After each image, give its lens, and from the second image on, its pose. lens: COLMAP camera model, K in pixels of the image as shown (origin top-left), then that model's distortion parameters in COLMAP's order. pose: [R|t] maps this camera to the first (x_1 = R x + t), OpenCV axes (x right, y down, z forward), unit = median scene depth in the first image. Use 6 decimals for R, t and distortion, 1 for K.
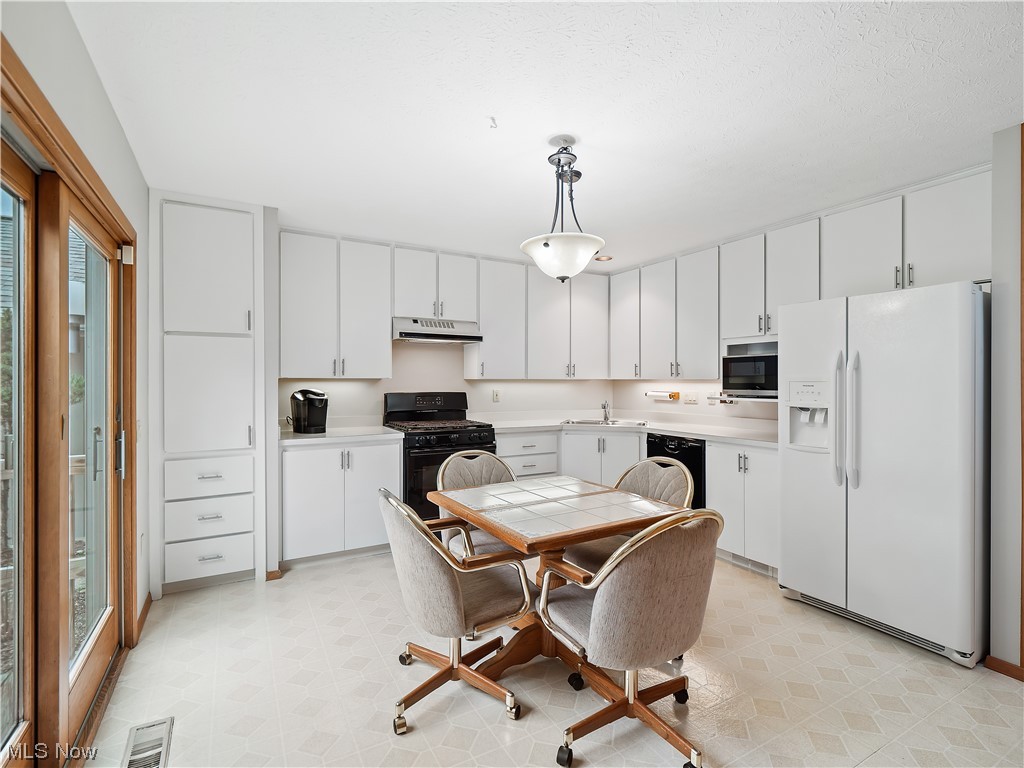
lens RADIAL K [[492.1, 0, 515.5], [0, 492.1, 382.7], [0, 0, 1]] dist [-0.002507, -0.000594]
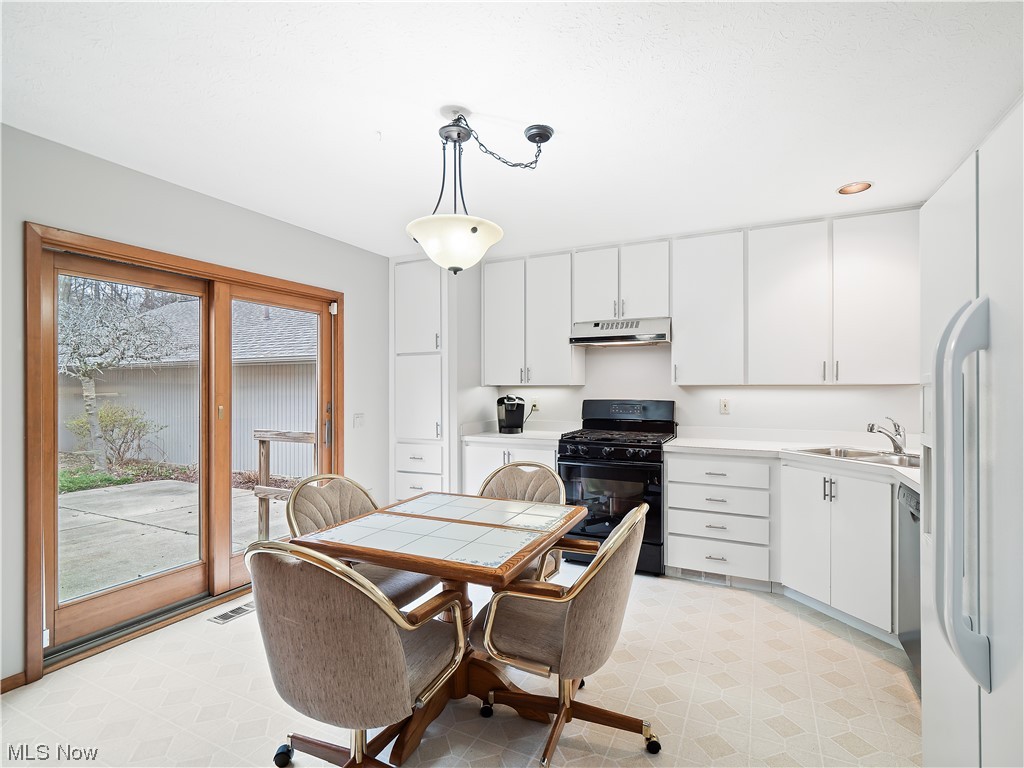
lens RADIAL K [[492.1, 0, 515.5], [0, 492.1, 382.7], [0, 0, 1]] dist [-0.002507, -0.000594]
pose [[0.566443, -0.011587, -0.824019, 0.539148], [-0.002273, 0.999875, -0.015622, 0.002737], [0.824098, 0.010722, 0.566346, 0.365860]]
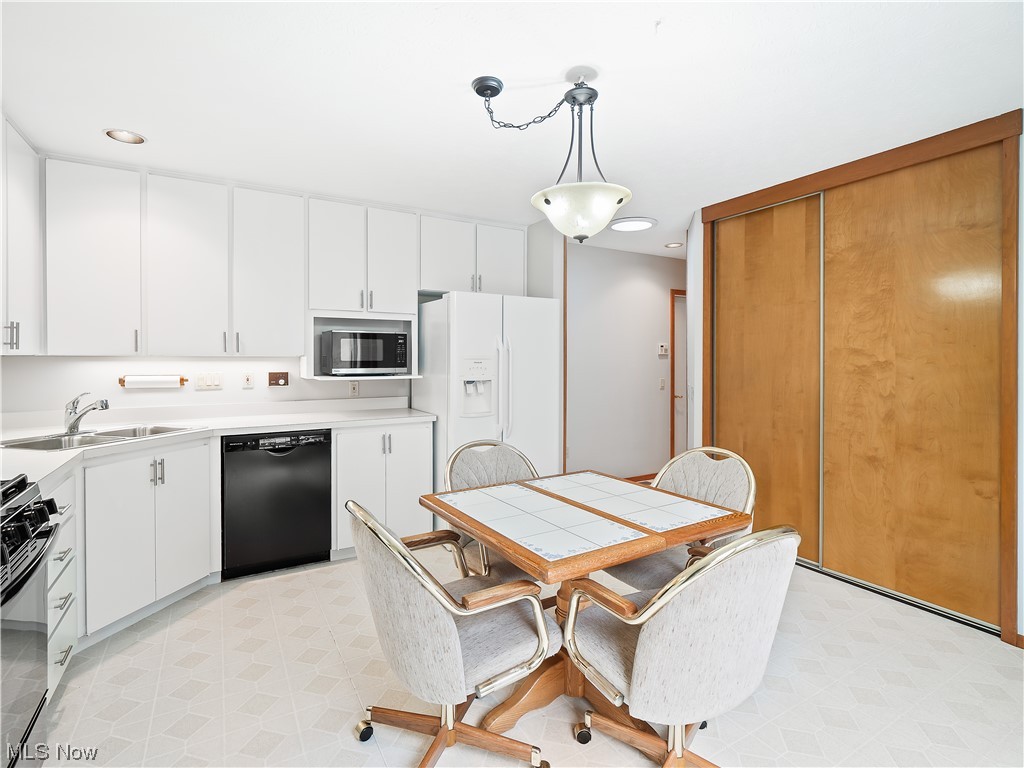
lens RADIAL K [[492.1, 0, 515.5], [0, 492.1, 382.7], [0, 0, 1]] dist [-0.002507, -0.000594]
pose [[-0.030405, -0.043306, 0.998599, -0.451830], [0.008149, 0.999017, 0.043572, 0.003282], [-0.999504, 0.009463, -0.030022, 0.698622]]
